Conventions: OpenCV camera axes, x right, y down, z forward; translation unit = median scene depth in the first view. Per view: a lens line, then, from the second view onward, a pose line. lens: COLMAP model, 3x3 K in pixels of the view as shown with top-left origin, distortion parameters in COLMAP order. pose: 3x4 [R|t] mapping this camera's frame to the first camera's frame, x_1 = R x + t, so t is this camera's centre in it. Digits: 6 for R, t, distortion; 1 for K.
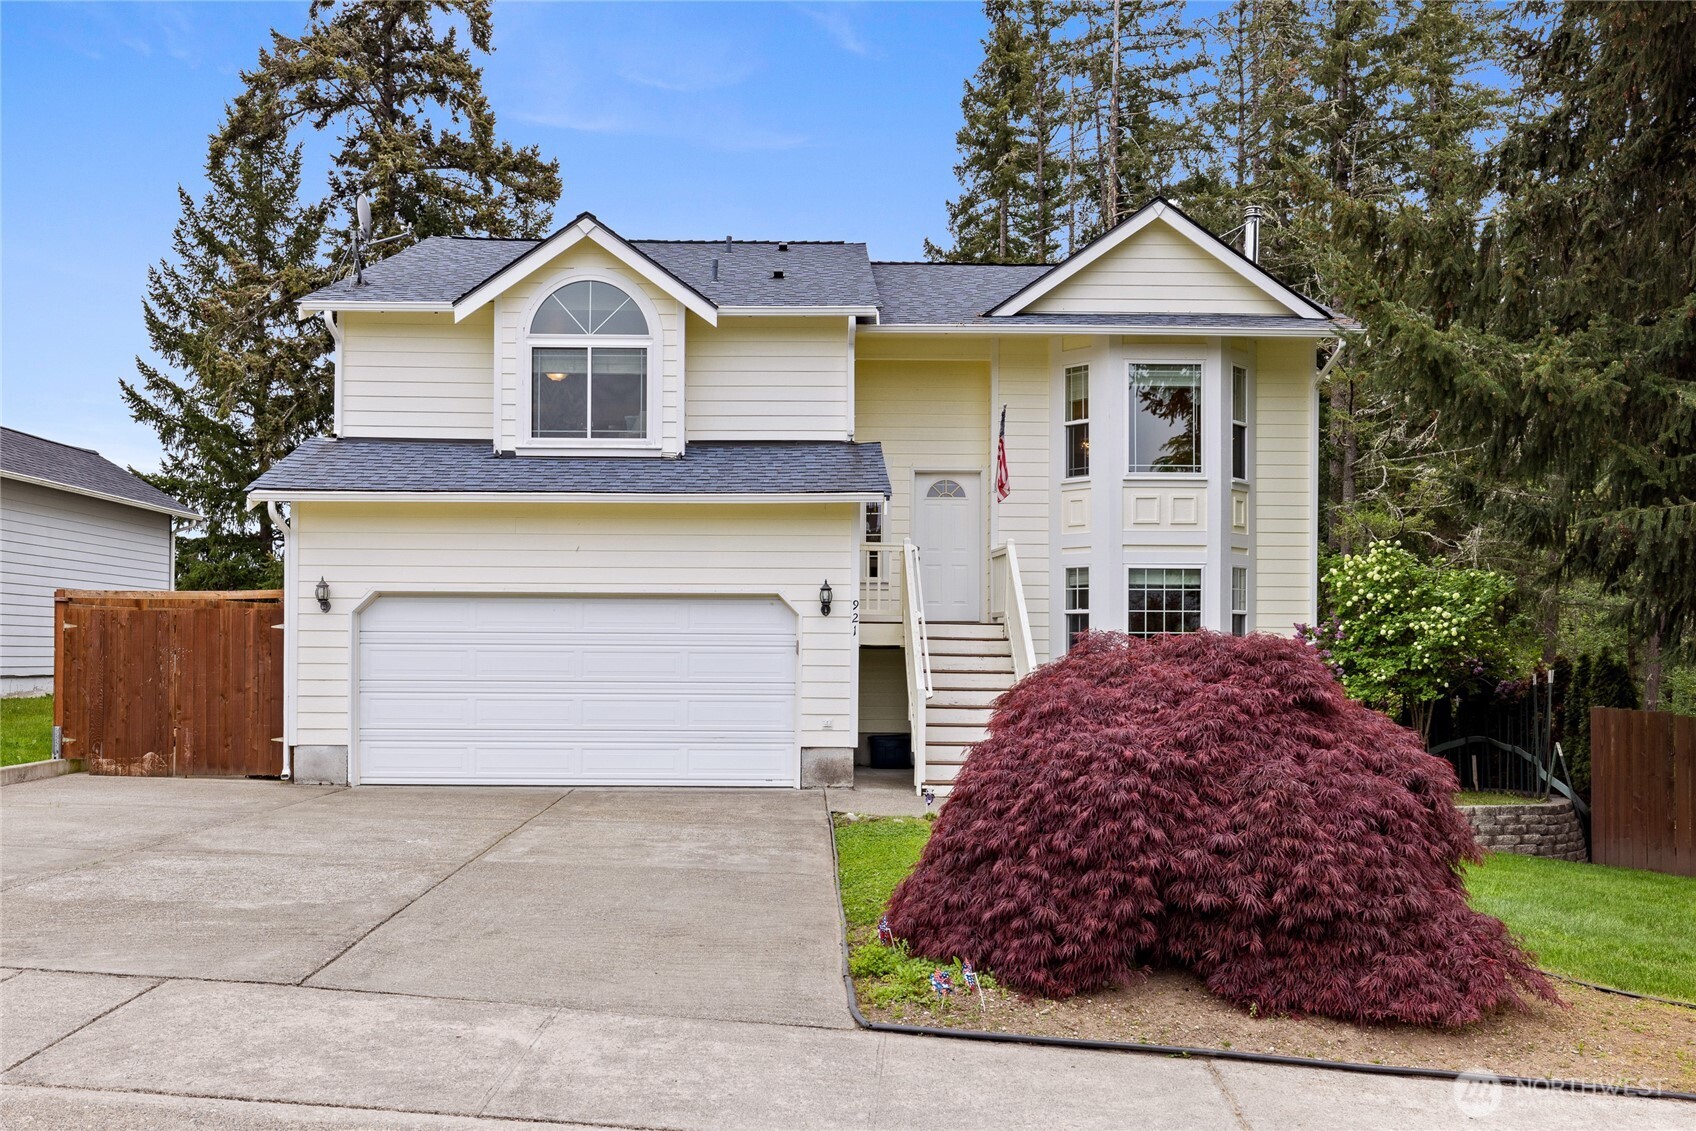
lens RADIAL K [[1212.3, 0, 846.2], [0, 1212.3, 570.5], [0, 0, 1]] dist [-0.003867, 0.002914]
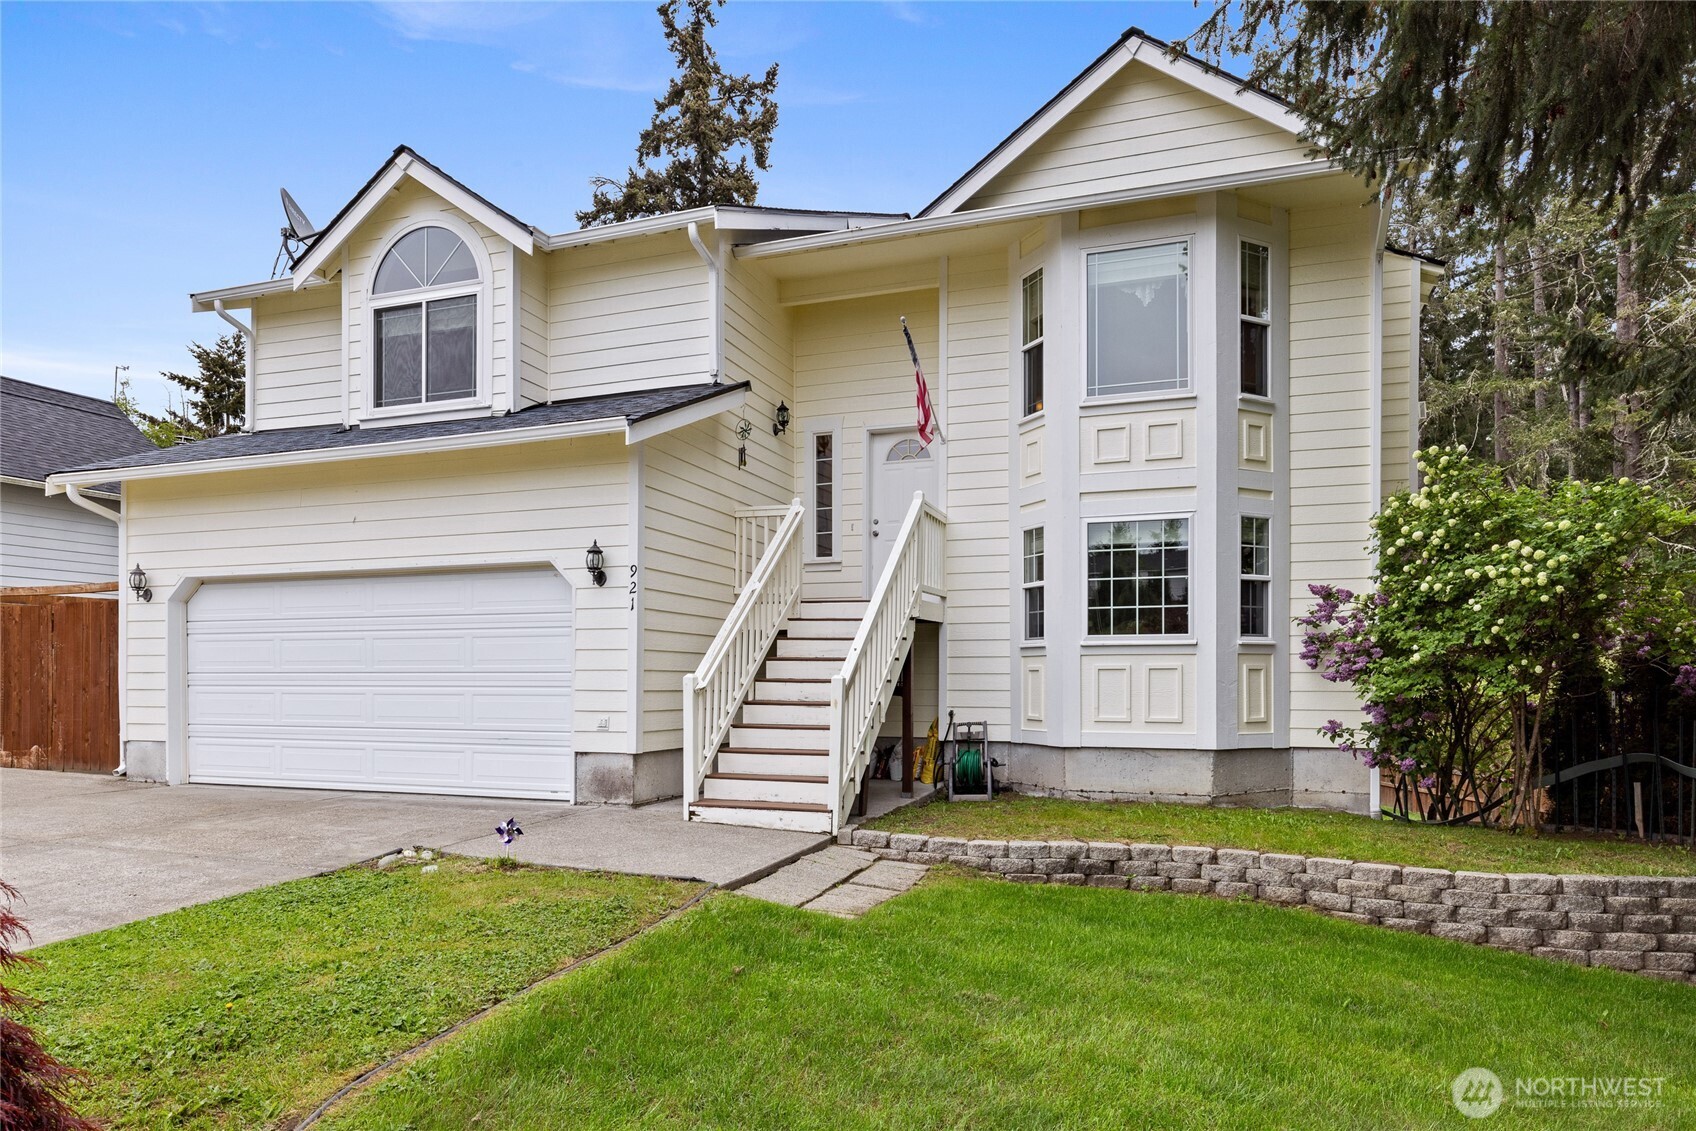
lens RADIAL K [[962.6, 0, 862.9], [0, 962.6, 621.6], [0, 0, 1]] dist [0.001509, -0.001962]
pose [[0.950674, -0.024010, -0.309260, 0.312978], [0.028839, 0.999523, 0.011050, 0.053812], [0.308848, -0.019423, 0.950913, 0.421588]]
